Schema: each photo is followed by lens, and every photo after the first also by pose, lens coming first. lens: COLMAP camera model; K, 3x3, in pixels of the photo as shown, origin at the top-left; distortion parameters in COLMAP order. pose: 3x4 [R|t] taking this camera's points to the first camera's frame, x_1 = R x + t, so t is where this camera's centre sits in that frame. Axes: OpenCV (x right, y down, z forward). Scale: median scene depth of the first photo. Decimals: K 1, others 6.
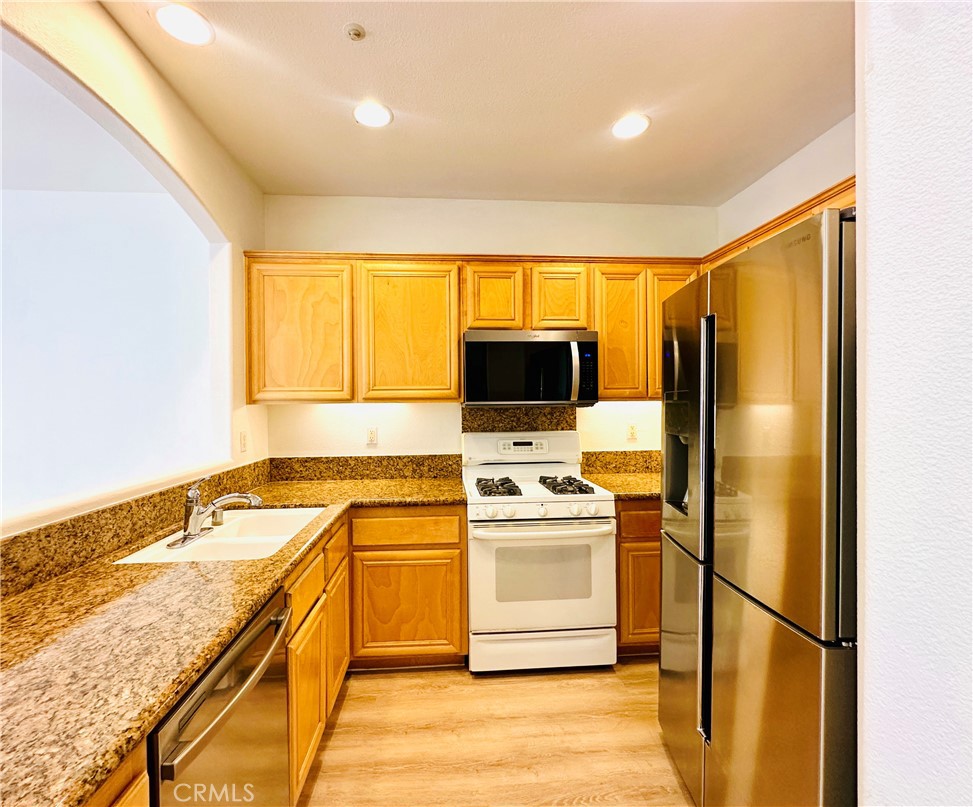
lens RADIAL K [[452.4, 0, 482.2], [0, 452.4, 410.2], [0, 0, 1]] dist [-0.002606, -0.000071]
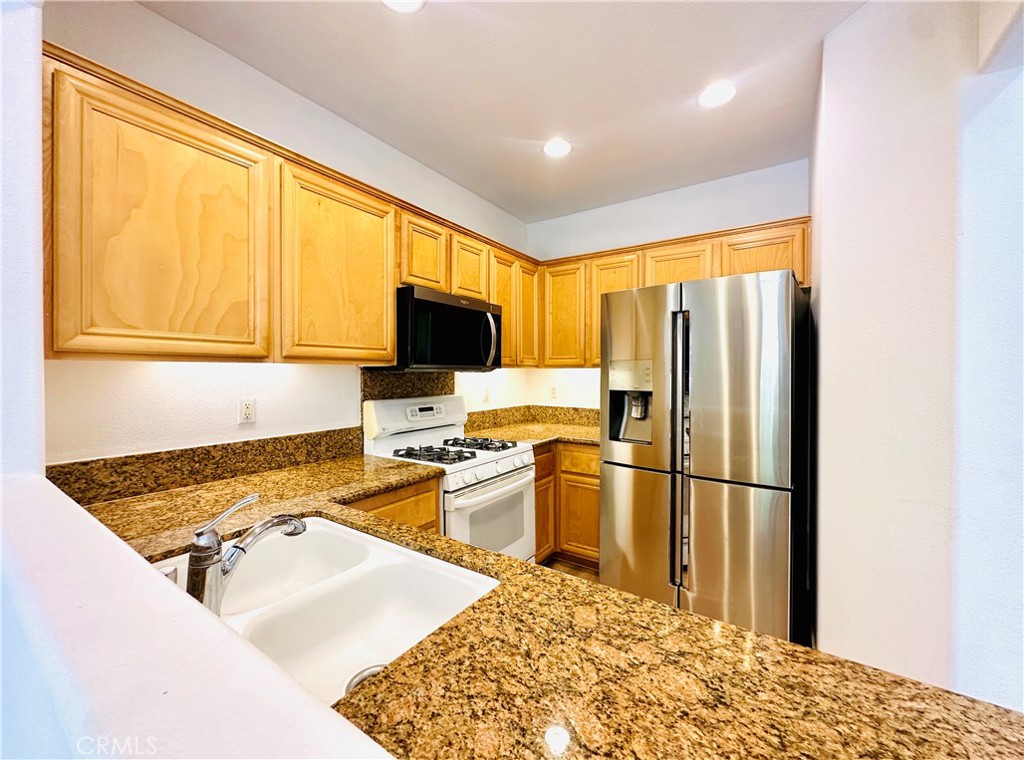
lens RADIAL K [[410.5, 0, 513.3], [0, 410.5, 377.8], [0, 0, 1]] dist [-0.000549, 0.000106]
pose [[0.615940, 0.000367, 0.787793, -0.536955], [0.005392, 0.999975, -0.004681, 0.012113], [-0.787775, 0.007131, 0.615922, 0.328748]]
